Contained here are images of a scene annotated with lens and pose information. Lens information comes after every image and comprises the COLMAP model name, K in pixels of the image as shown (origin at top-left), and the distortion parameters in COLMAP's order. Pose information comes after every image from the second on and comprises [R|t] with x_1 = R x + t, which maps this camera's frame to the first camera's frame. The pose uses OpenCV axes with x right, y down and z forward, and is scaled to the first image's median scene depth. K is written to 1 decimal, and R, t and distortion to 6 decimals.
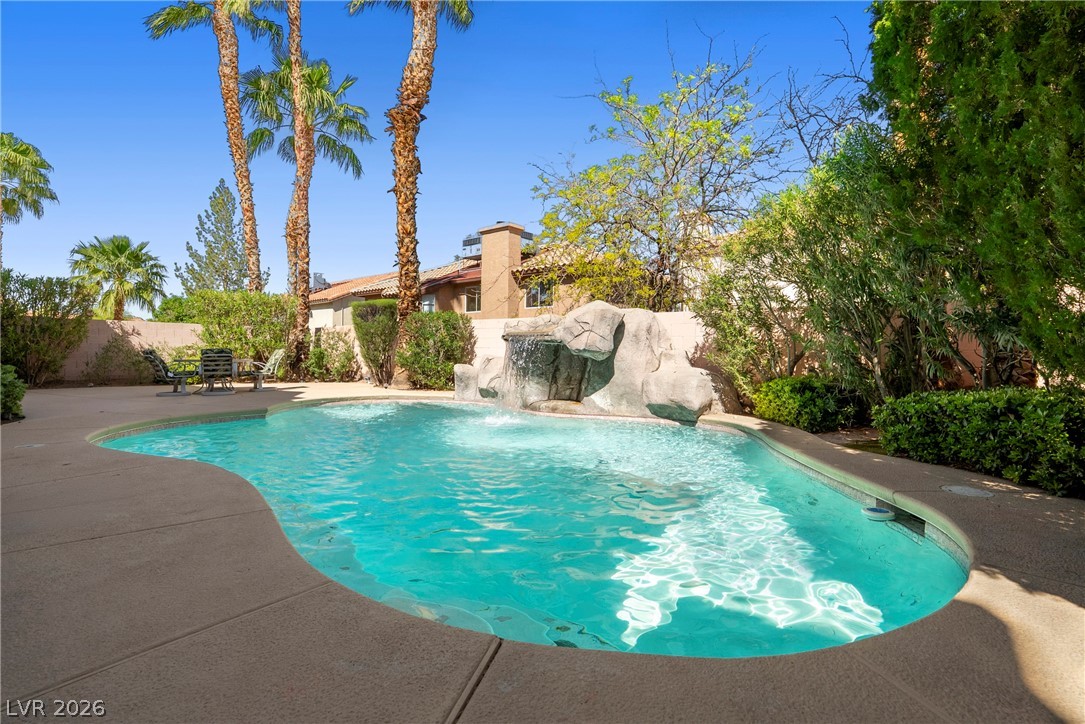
lens RADIAL K [[507.3, 0, 552.1], [0, 507.3, 361.9], [0, 0, 1]] dist [-0.045513, 0.014717]
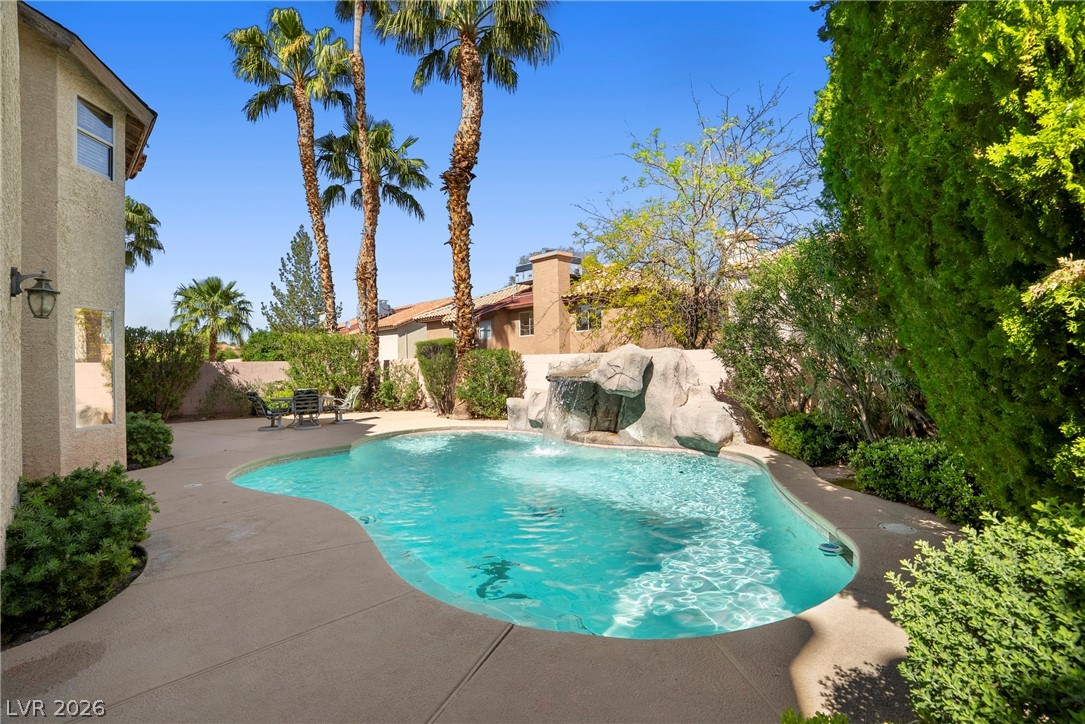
lens RADIAL K [[507.3, 0, 549.5], [0, 507.3, 364.4], [0, 0, 1]] dist [-0.045513, 0.014717]
pose [[0.992470, -0.031332, -0.118417, 0.031946], [0.029170, 0.999375, -0.019946, -0.039089], [0.118968, 0.016342, 0.992764, -0.091076]]
